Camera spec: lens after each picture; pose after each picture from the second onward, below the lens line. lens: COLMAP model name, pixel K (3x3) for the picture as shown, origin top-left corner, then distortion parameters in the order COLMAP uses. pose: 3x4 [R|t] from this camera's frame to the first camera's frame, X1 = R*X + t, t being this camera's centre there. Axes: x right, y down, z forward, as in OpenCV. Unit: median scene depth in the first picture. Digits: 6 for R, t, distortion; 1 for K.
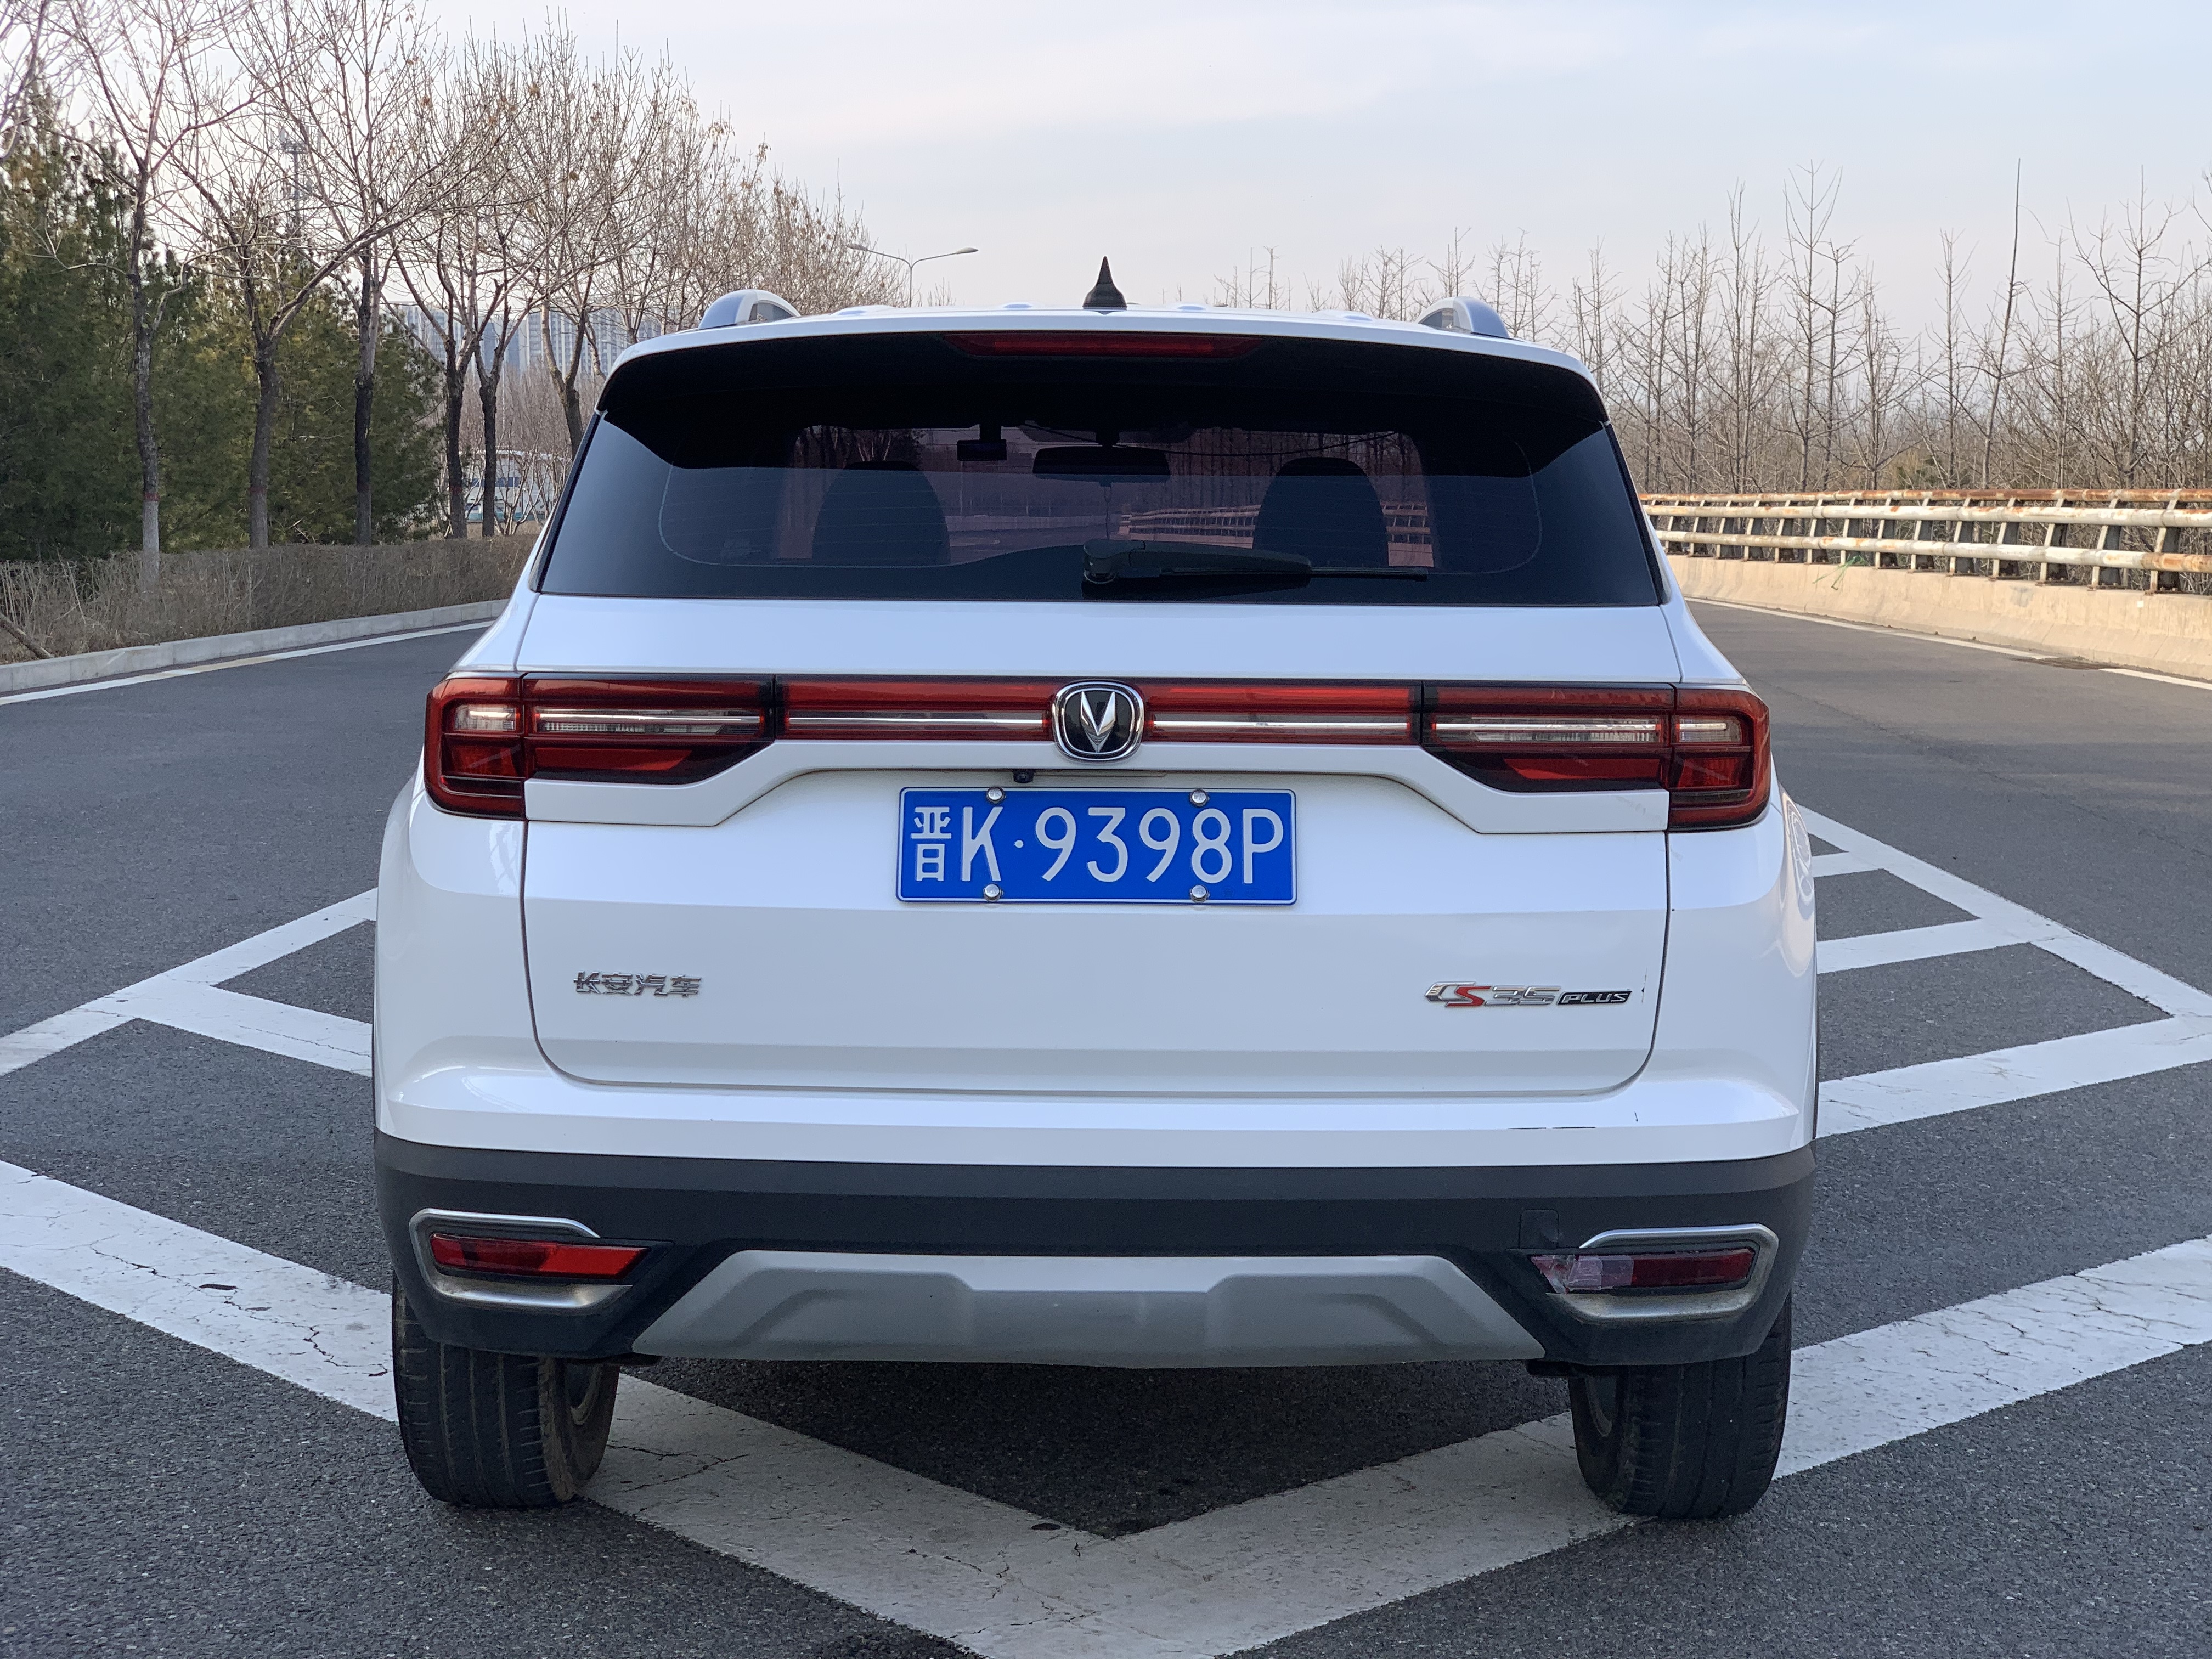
lens RADIAL K [[3268.0, 0, 1105.3], [0, 3268.0, 942.5], [0, 0, 1]] dist [0.058859, -0.232069]
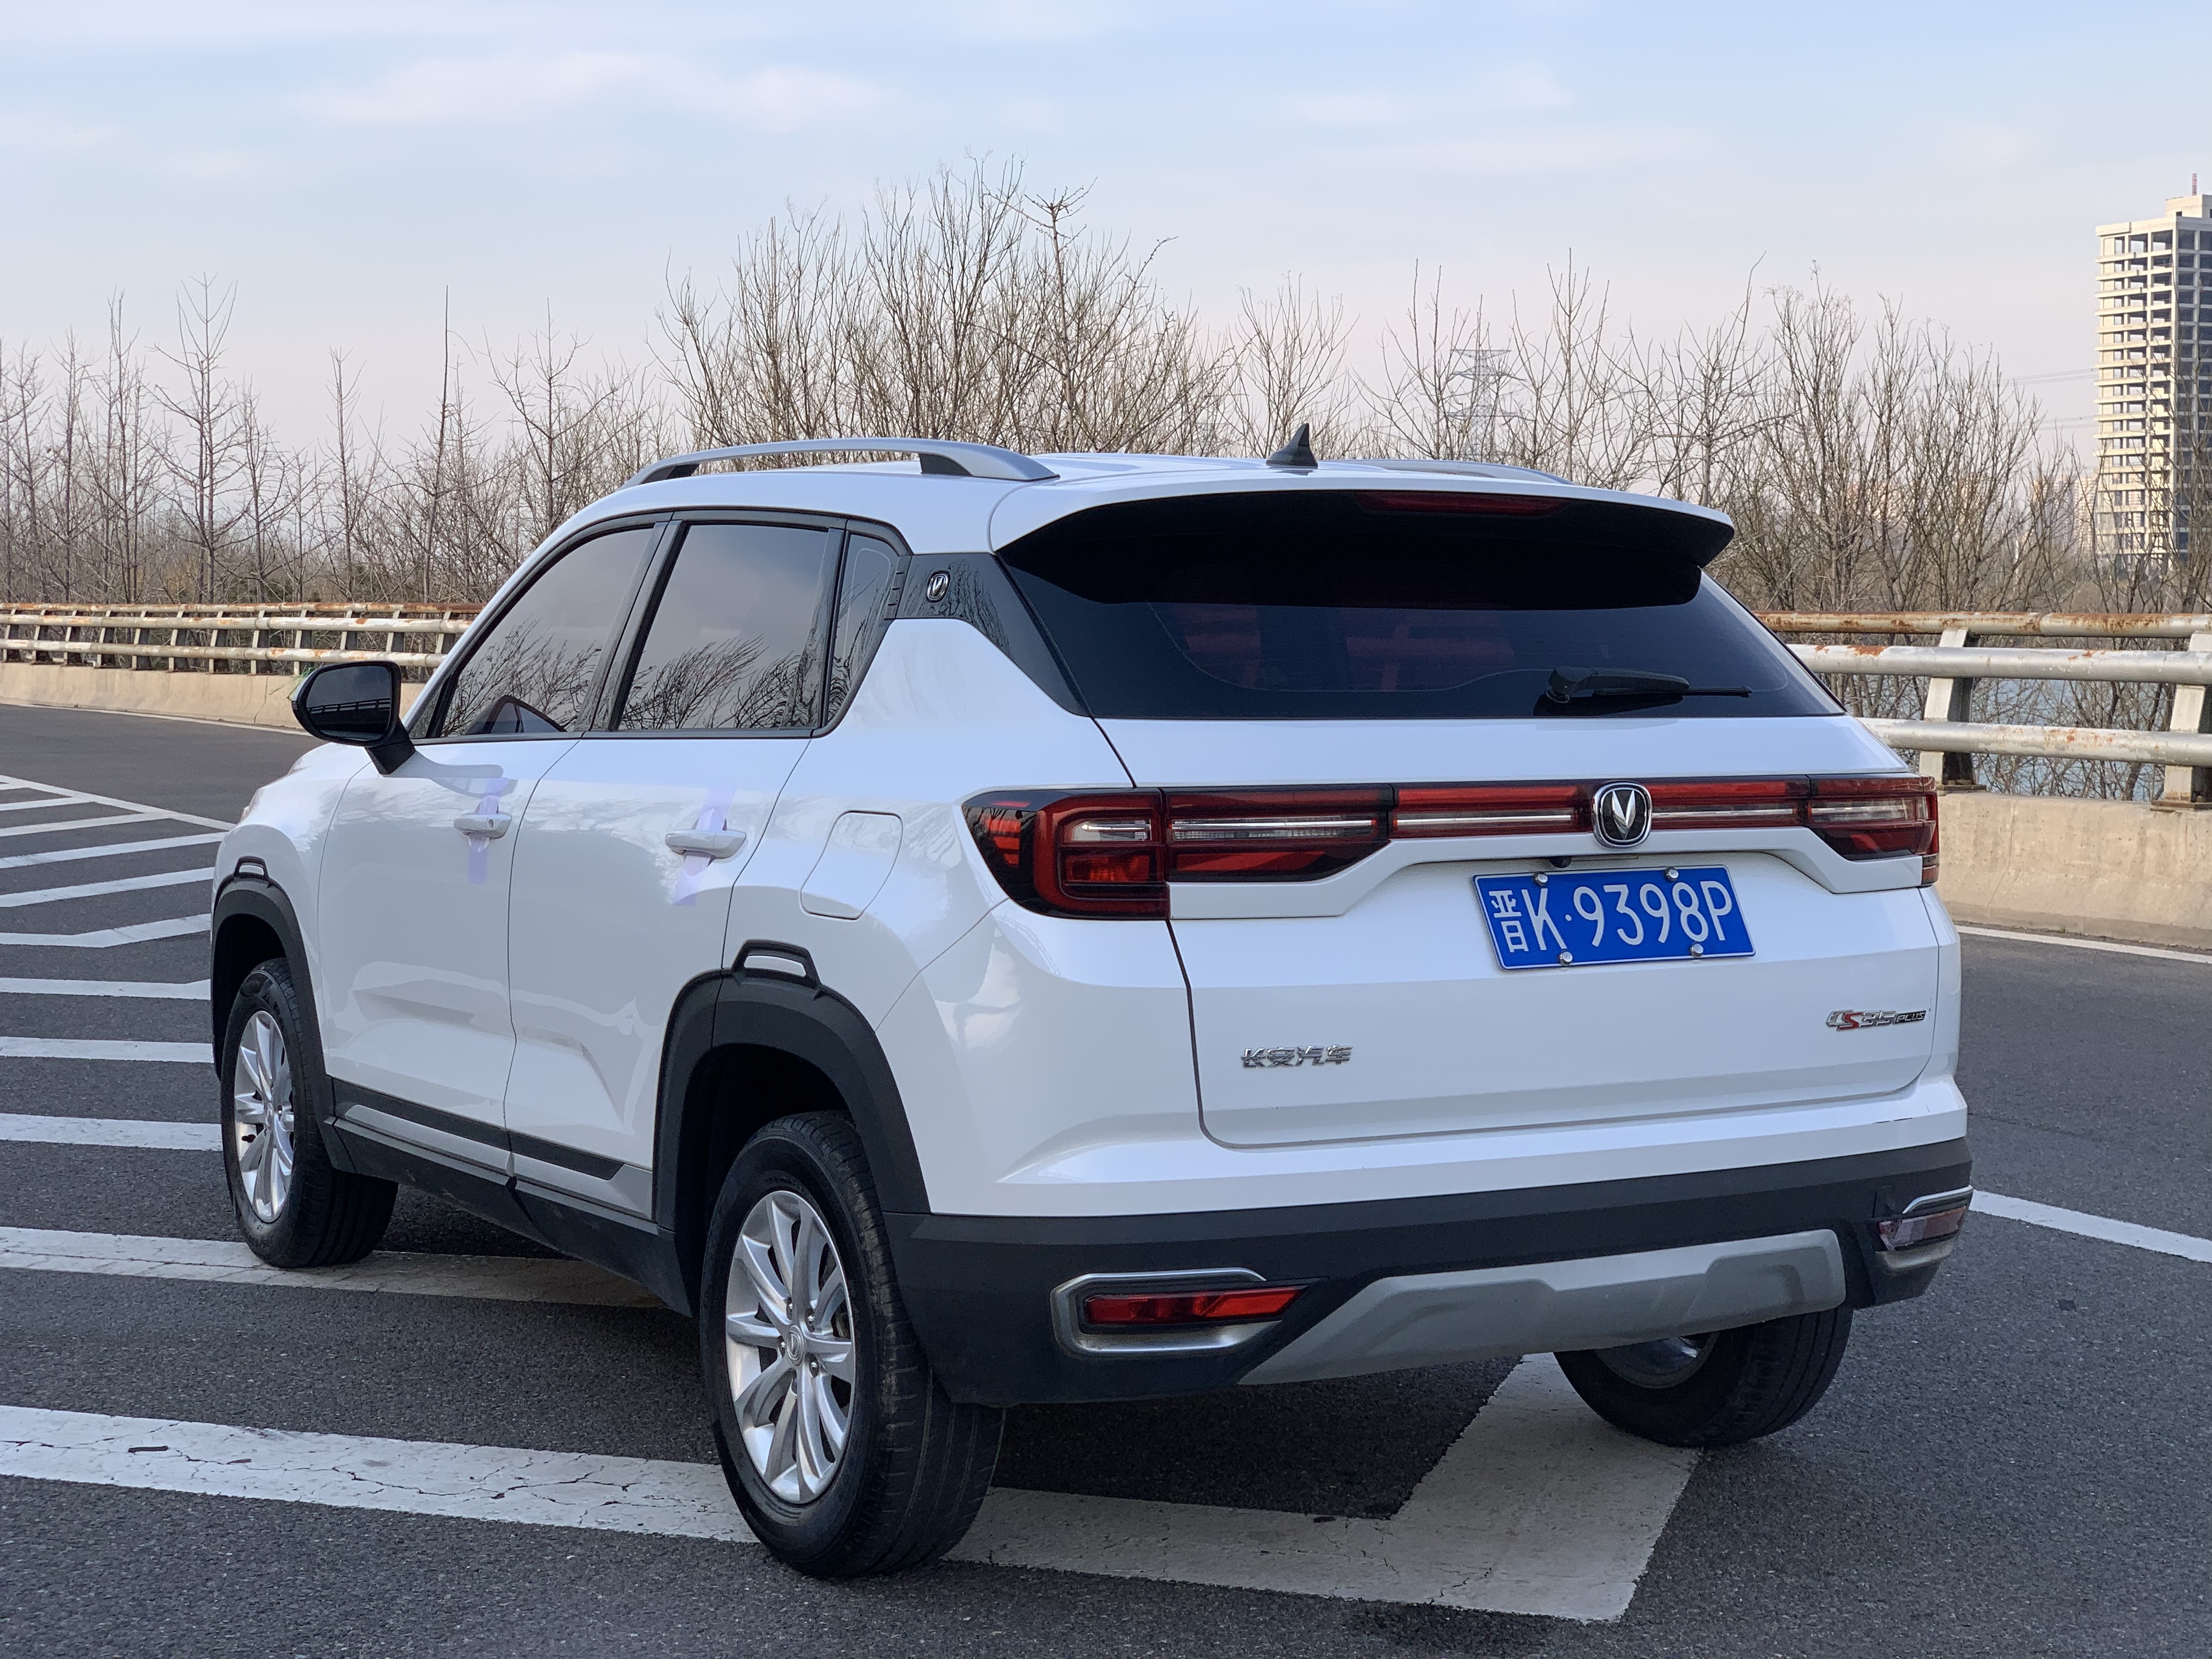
lens RADIAL K [[3314.7, 0, 1157.6], [0, 3314.7, 829.8], [0, 0, 1]] dist [0.032795, -0.021971]
pose [[0.842893, -0.032007, 0.537128, -0.806605], [0.068151, 0.996541, -0.047562, -0.014564], [-0.533748, 0.076696, 0.842159, 0.047168]]
